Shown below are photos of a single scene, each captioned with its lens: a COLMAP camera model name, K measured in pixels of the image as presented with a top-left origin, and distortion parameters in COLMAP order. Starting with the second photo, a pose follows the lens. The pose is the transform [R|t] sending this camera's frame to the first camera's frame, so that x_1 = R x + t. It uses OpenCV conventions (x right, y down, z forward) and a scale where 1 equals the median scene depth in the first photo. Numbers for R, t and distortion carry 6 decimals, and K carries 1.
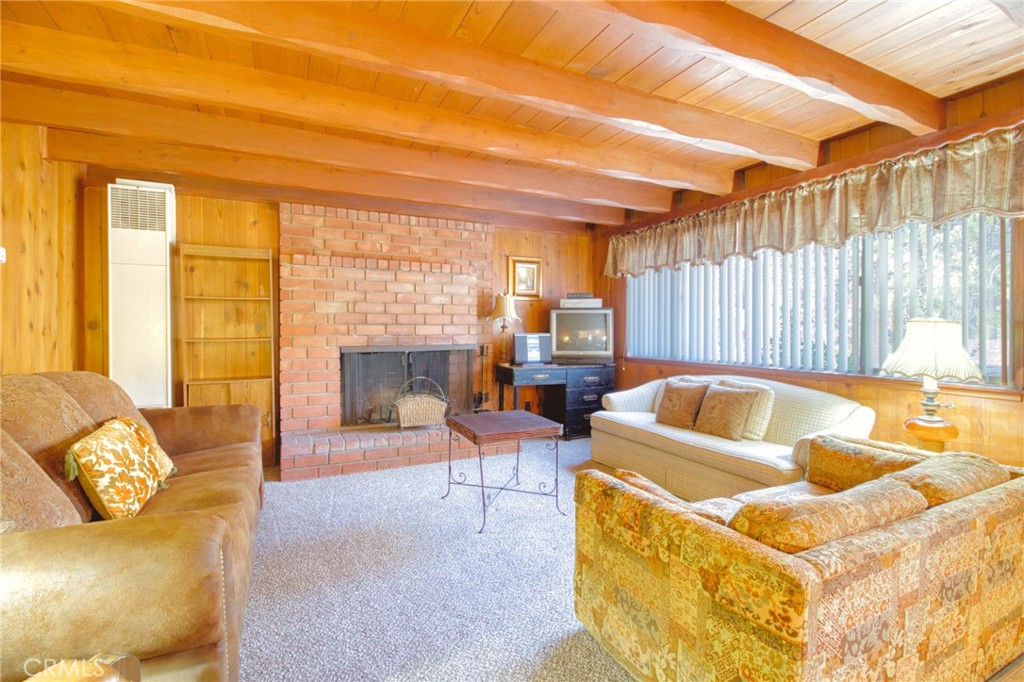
lens RADIAL K [[482.5, 0, 513.1], [0, 482.5, 338.5], [0, 0, 1]] dist [0.000660, -0.003694]
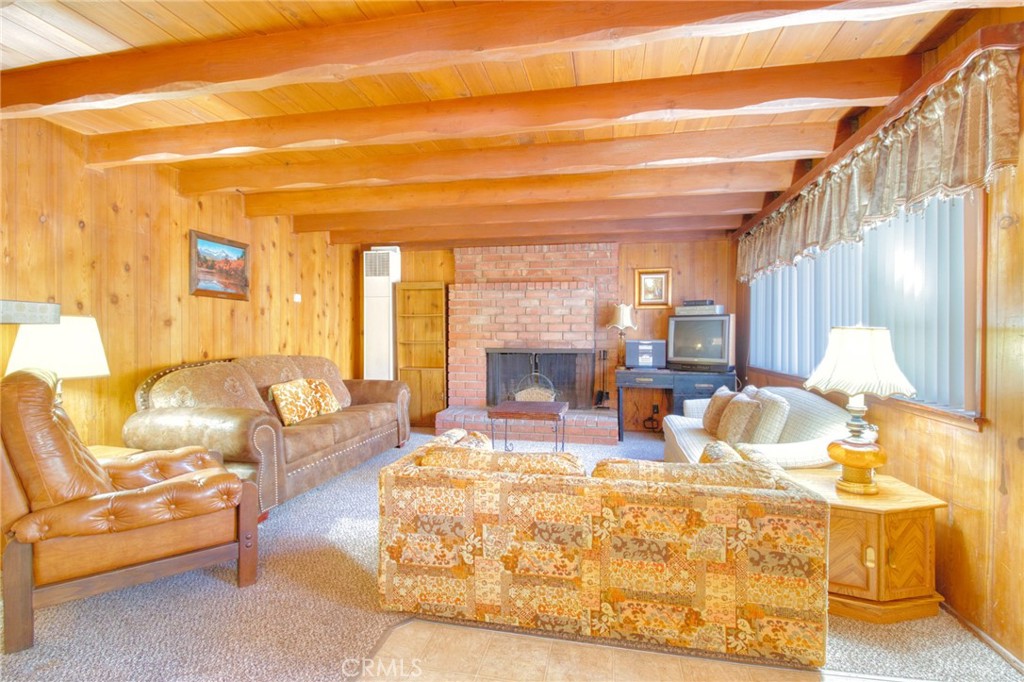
lens RADIAL K [[482.5, 0, 511.0], [0, 482.5, 343.6], [0, 0, 1]] dist [0.000660, -0.003694]
pose [[0.785809, 0.013211, -0.618328, 0.528145], [-0.015130, 0.999883, 0.002135, 0.000476], [0.618284, 0.007678, 0.785917, -0.036849]]
